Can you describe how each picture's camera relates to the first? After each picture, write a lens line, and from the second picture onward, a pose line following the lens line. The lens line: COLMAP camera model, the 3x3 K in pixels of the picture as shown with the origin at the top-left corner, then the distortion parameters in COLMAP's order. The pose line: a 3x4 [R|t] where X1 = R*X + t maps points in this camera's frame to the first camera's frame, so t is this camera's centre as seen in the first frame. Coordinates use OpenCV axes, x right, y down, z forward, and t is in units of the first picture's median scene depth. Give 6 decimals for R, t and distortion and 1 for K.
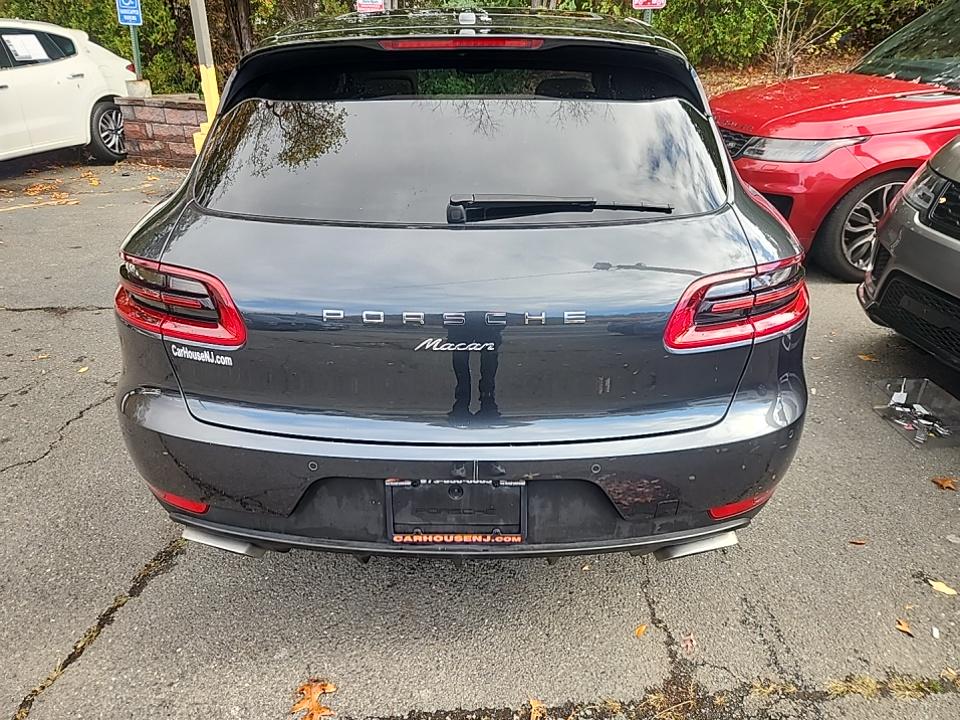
lens RADIAL K [[659.0, 0, 476.3], [0, 659.0, 353.4], [0, 0, 1]] dist [0.051468, -0.048608]
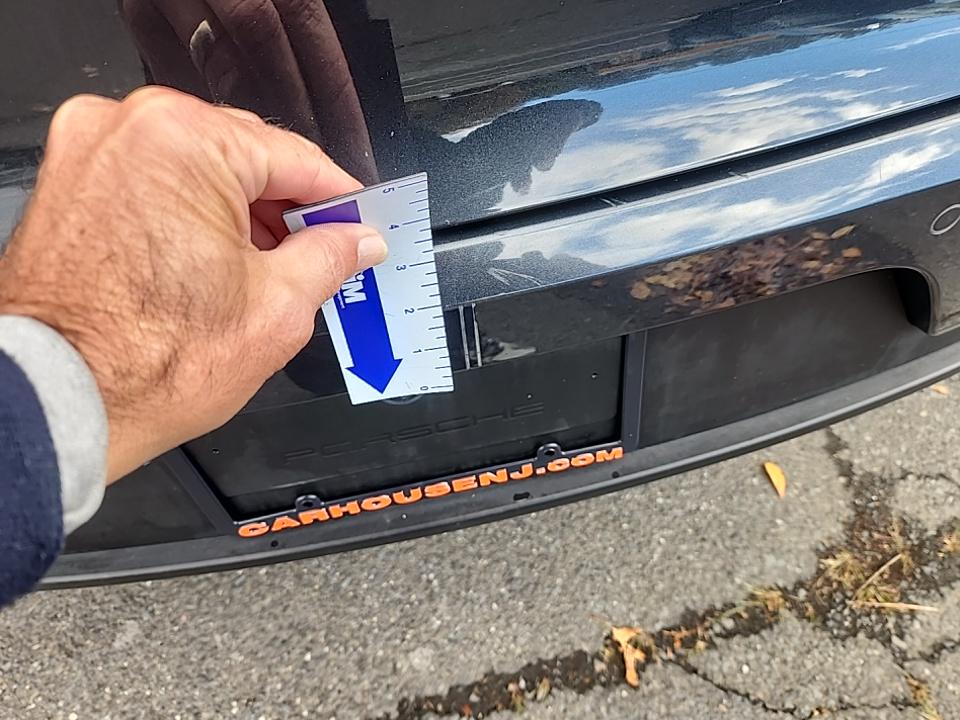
lens RADIAL K [[659.0, 0, 482.2], [0, 659.0, 352.3], [0, 0, 1]] dist [0.051468, -0.048608]
pose [[0.975680, -0.211462, 0.057729, -0.008765], [0.156444, 0.856234, 0.492330, 0.056486], [-0.153539, -0.471325, 0.868492, 0.656410]]
